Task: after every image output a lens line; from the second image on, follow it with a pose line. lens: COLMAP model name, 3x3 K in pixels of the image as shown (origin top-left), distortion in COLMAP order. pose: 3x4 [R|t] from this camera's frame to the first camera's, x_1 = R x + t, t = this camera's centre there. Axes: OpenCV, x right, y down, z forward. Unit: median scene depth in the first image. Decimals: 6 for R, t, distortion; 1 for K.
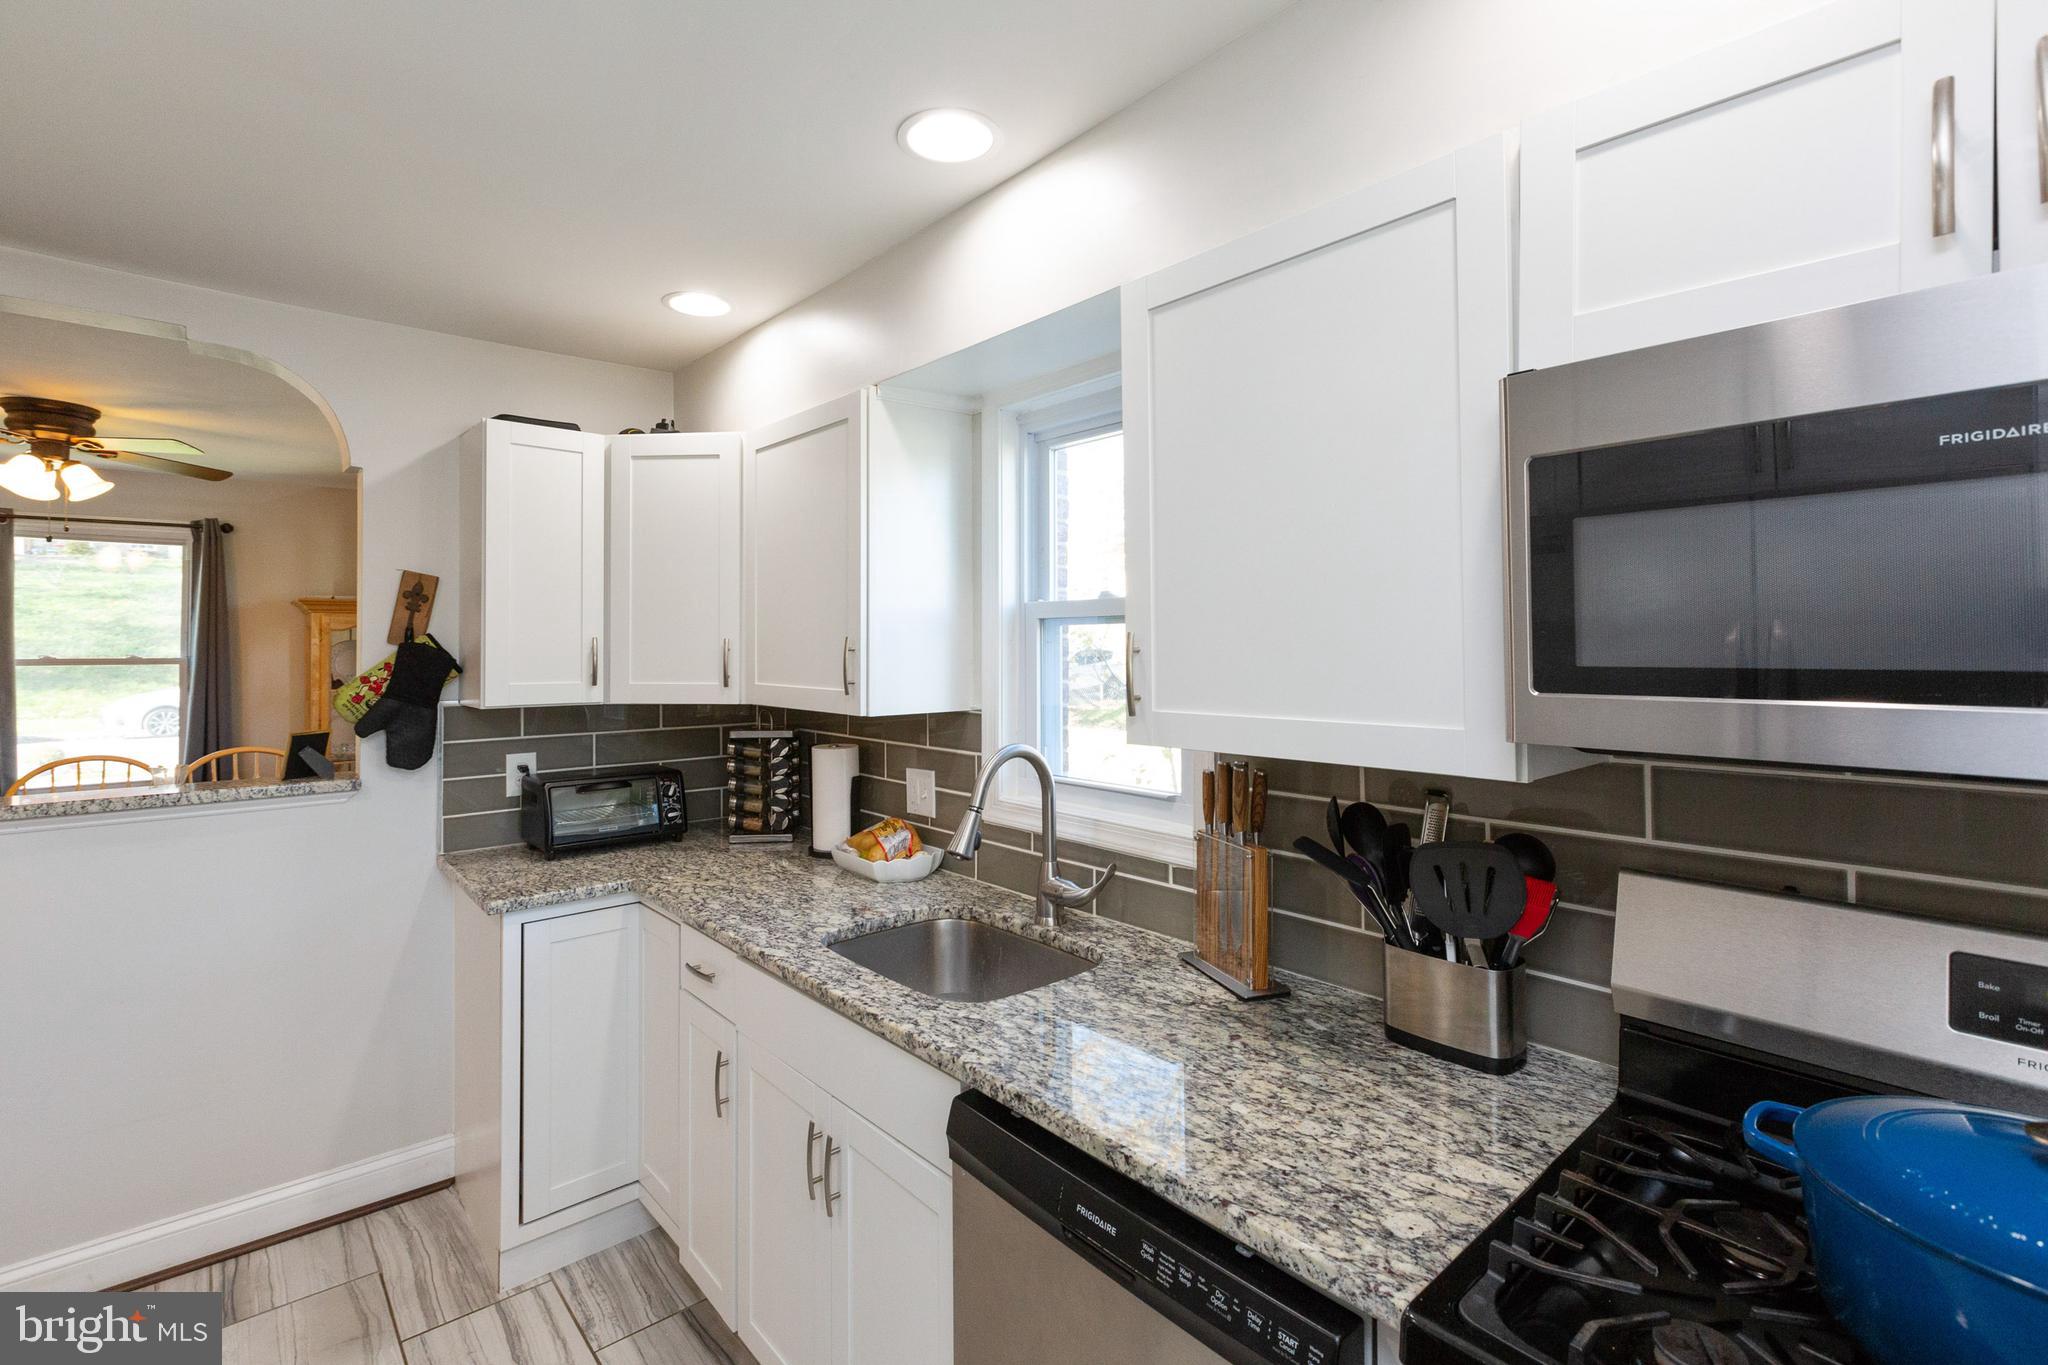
lens RADIAL K [[913.8, 0, 1025.9], [0, 913.8, 633.7], [0, 0, 1]] dist [0.001305, -0.003519]
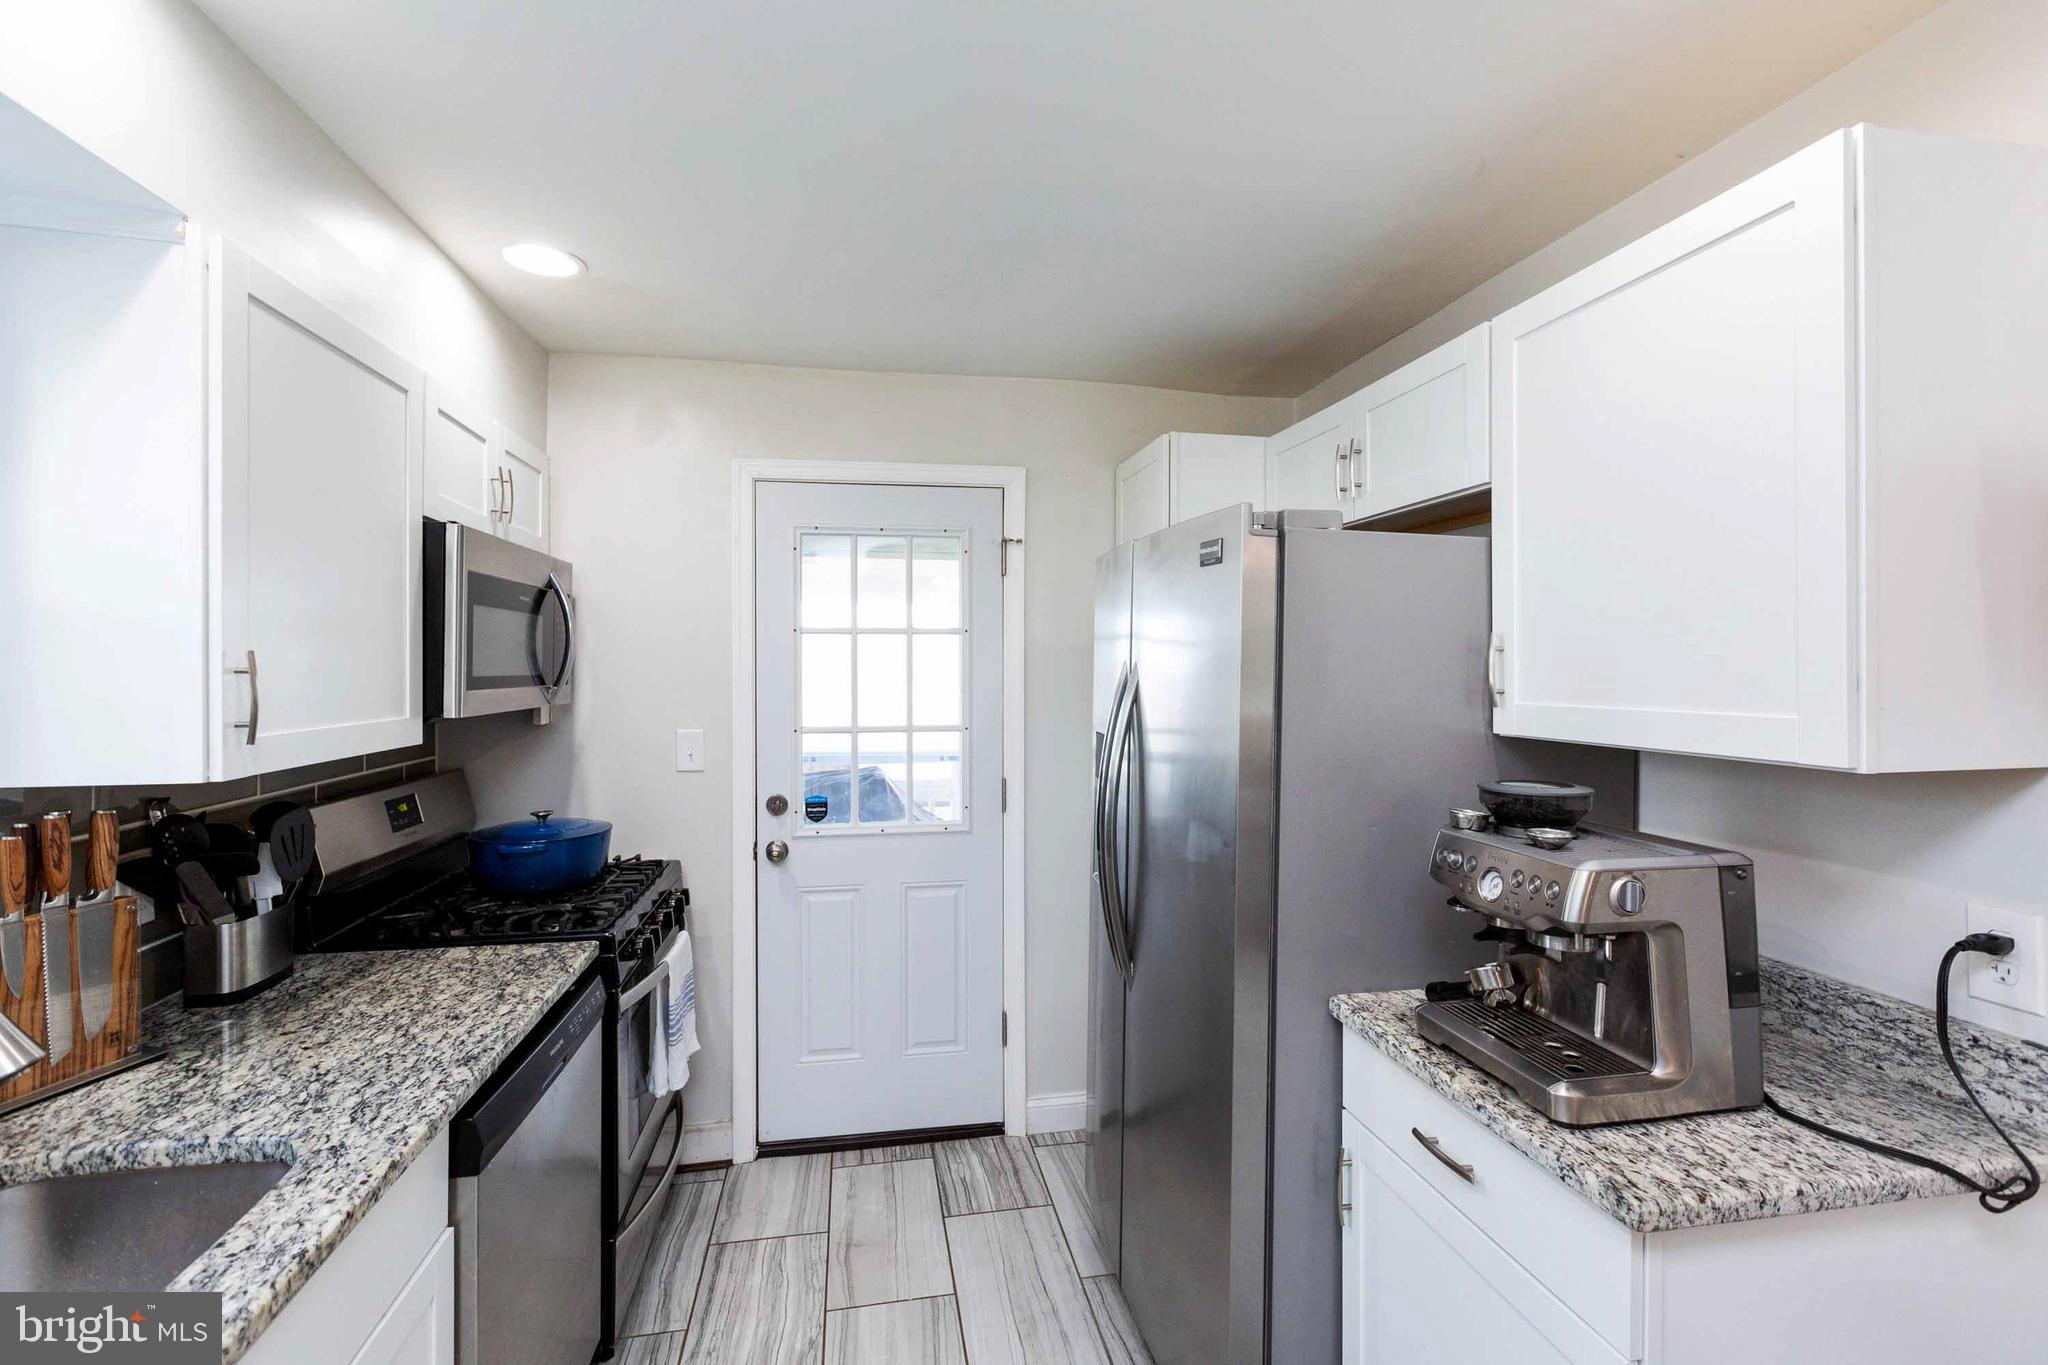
lens RADIAL K [[913.8, 0, 1024.5], [0, 913.8, 683.5], [0, 0, 1]] dist [0.001305, -0.003519]
pose [[-0.855984, -0.003852, 0.516988, -1.067176], [-0.001875, 0.999989, 0.004346, 0.031450], [-0.516999, 0.002750, -0.855981, 1.492247]]
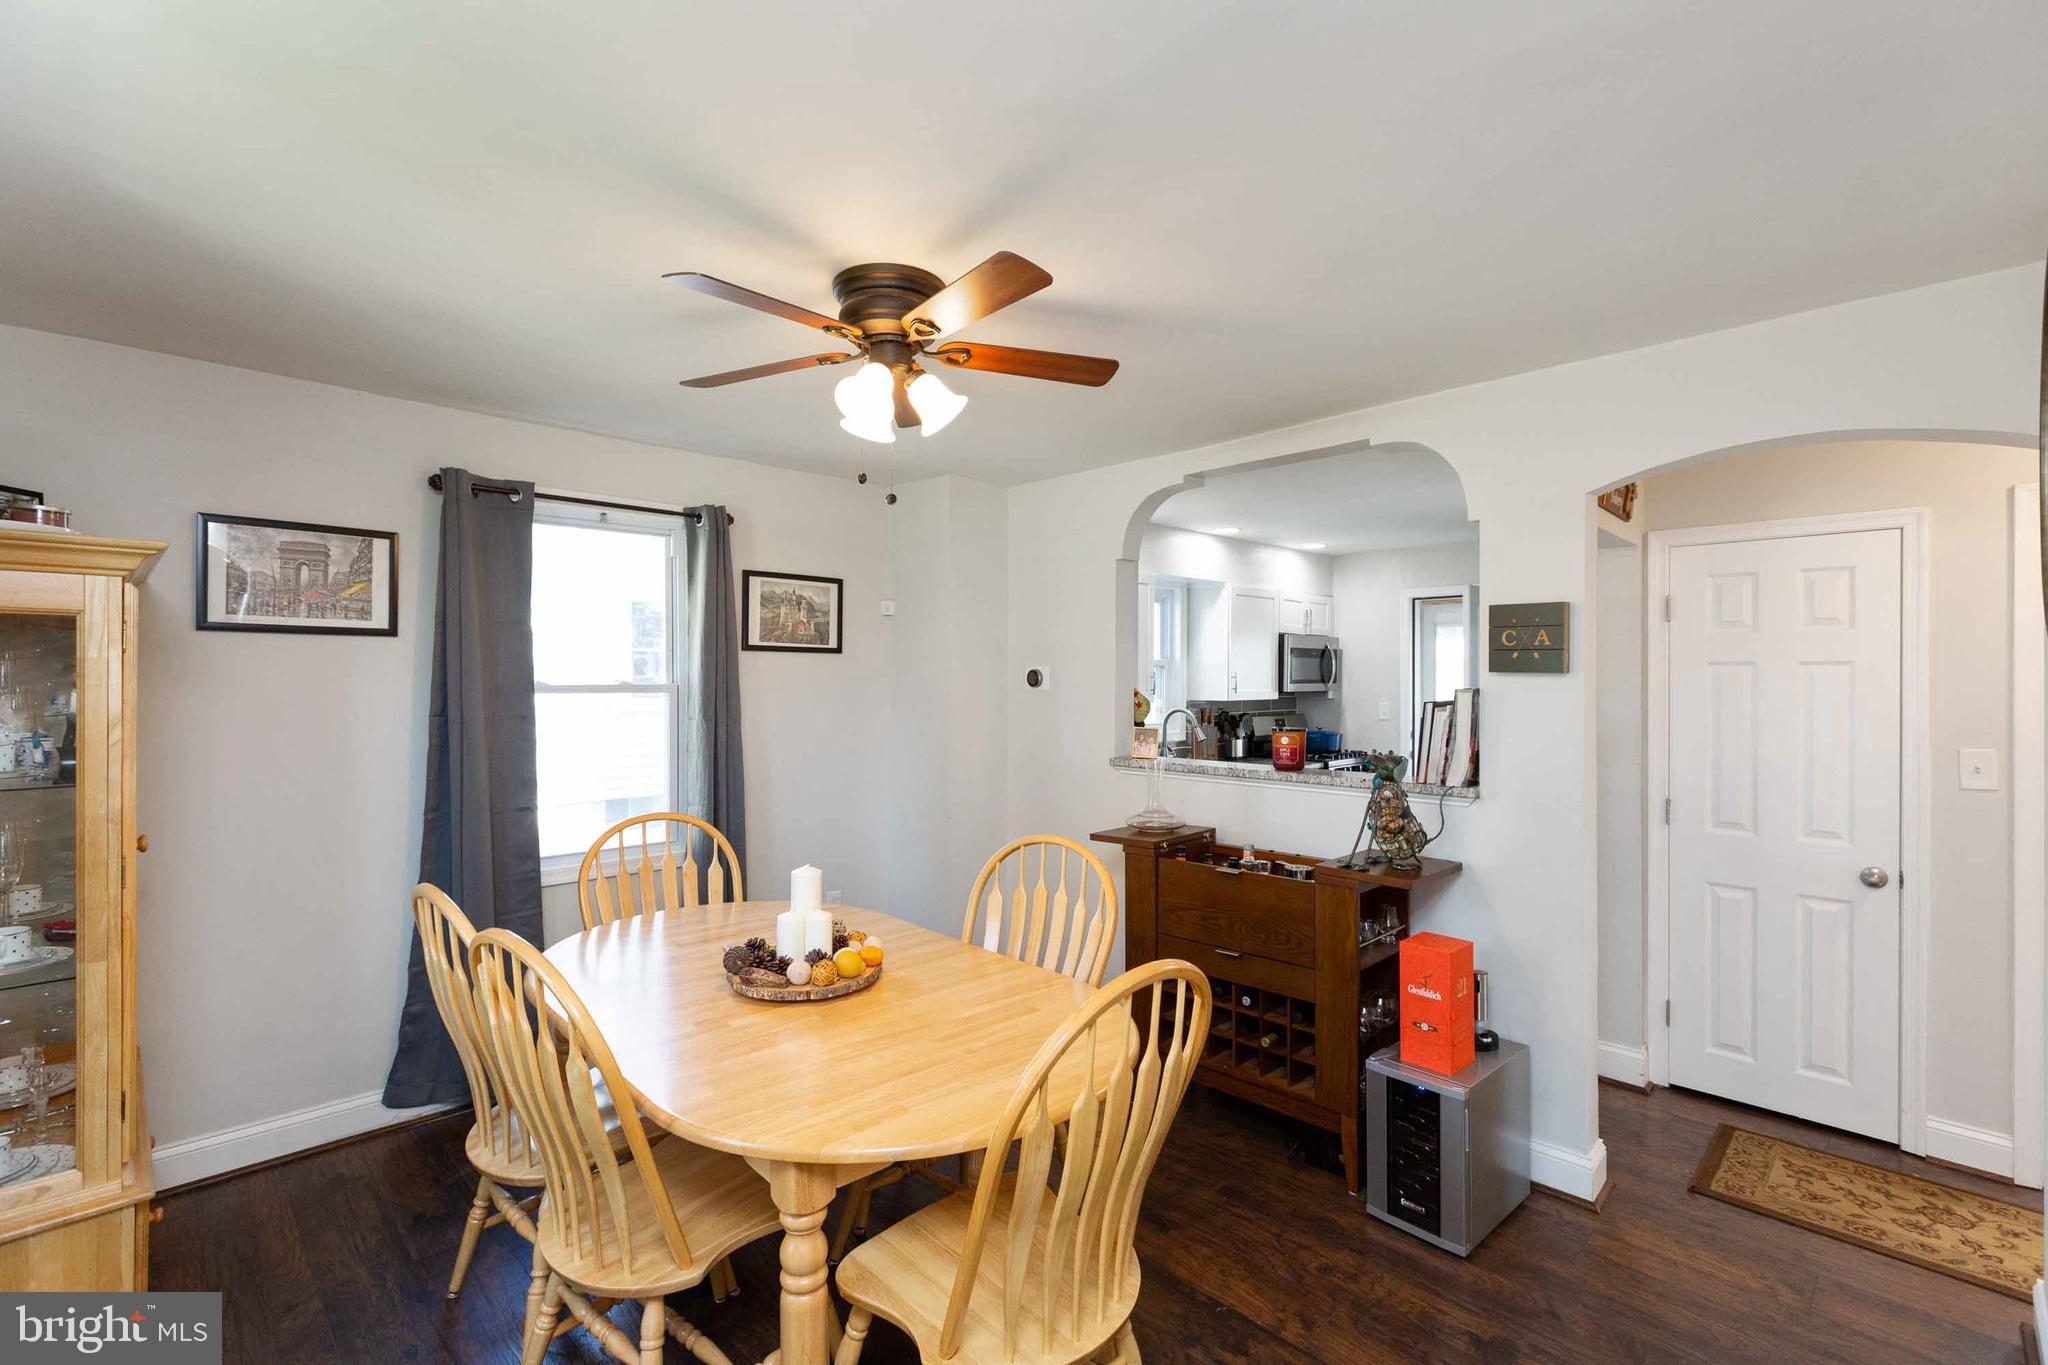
lens RADIAL K [[913.8, 0, 1026.3], [0, 913.8, 678.2], [0, 0, 1]] dist [0.001305, -0.003519]
pose [[-0.046756, -0.001733, 0.998905, -4.406279], [-0.008119, 0.999966, 0.001354, 0.027291], [-0.998873, -0.008047, -0.046768, 2.350739]]
